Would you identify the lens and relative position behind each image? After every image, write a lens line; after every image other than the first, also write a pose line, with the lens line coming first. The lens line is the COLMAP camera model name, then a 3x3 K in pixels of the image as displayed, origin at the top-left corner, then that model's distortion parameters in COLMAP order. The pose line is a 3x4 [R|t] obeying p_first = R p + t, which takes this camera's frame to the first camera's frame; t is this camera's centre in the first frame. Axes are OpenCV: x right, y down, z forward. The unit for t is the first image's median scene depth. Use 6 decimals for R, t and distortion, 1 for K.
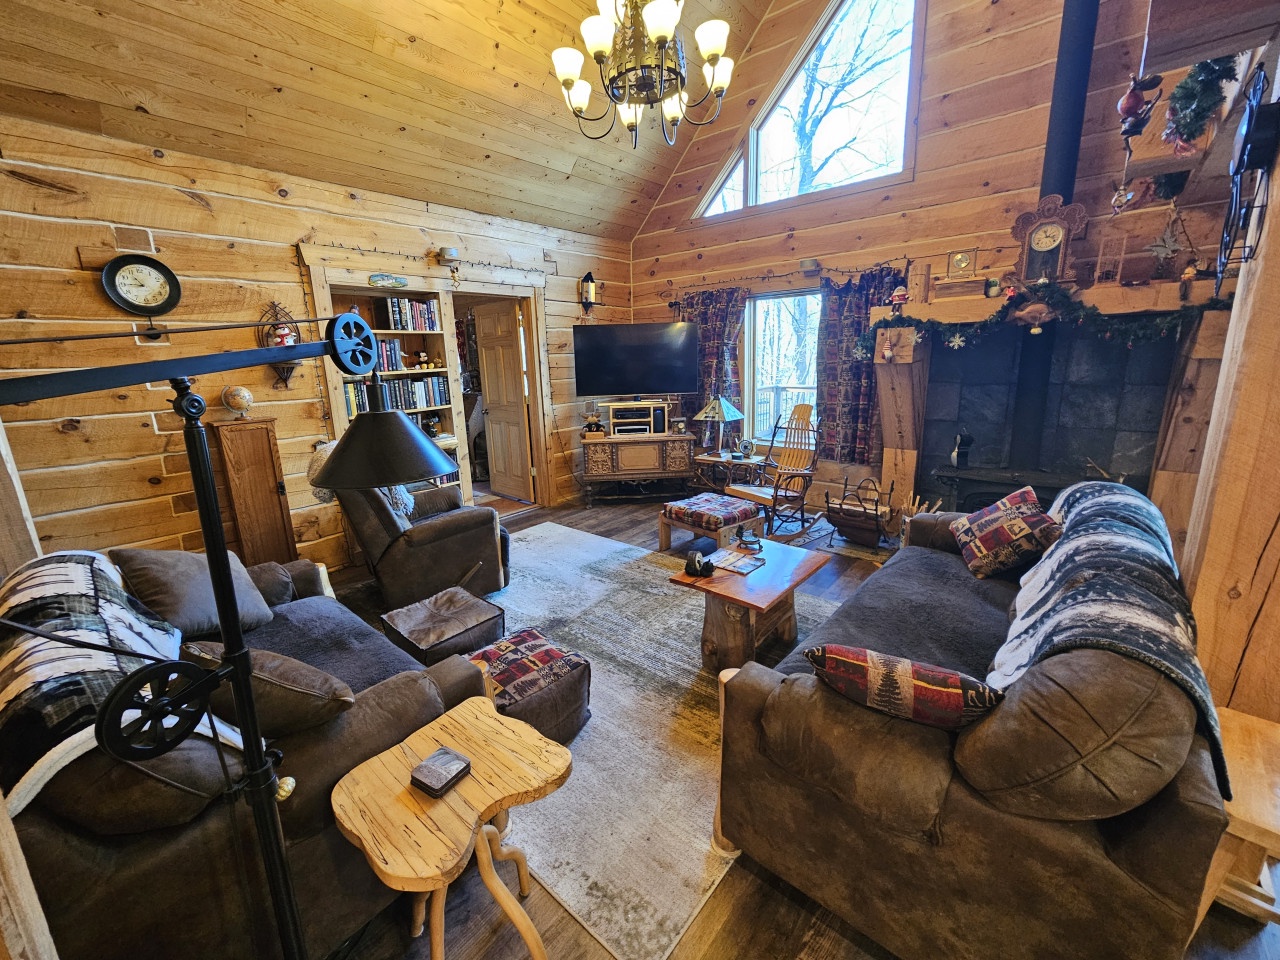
lens RADIAL K [[524.1, 0, 629.9], [0, 524.1, 471.4], [0, 0, 1]] dist [-0.001440, -0.001151]
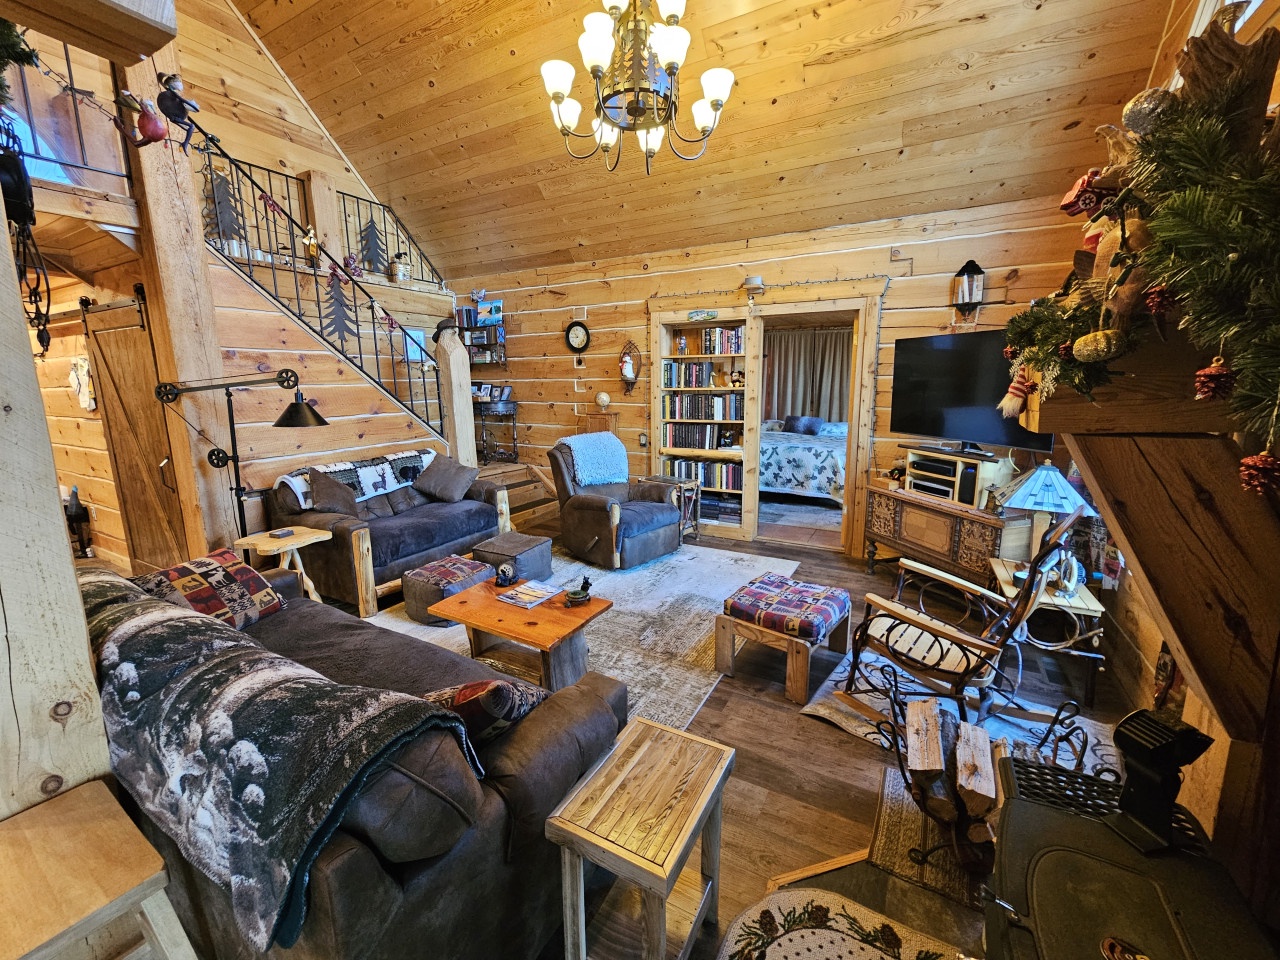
lens RADIAL K [[524.1, 0, 629.9], [0, 524.1, 471.4], [0, 0, 1]] dist [-0.001440, -0.001151]
pose [[0.193951, 0.199678, -0.960475, 0.710748], [-0.211214, 0.964604, 0.157886, -0.154334], [0.958004, 0.172244, 0.229261, 0.568606]]
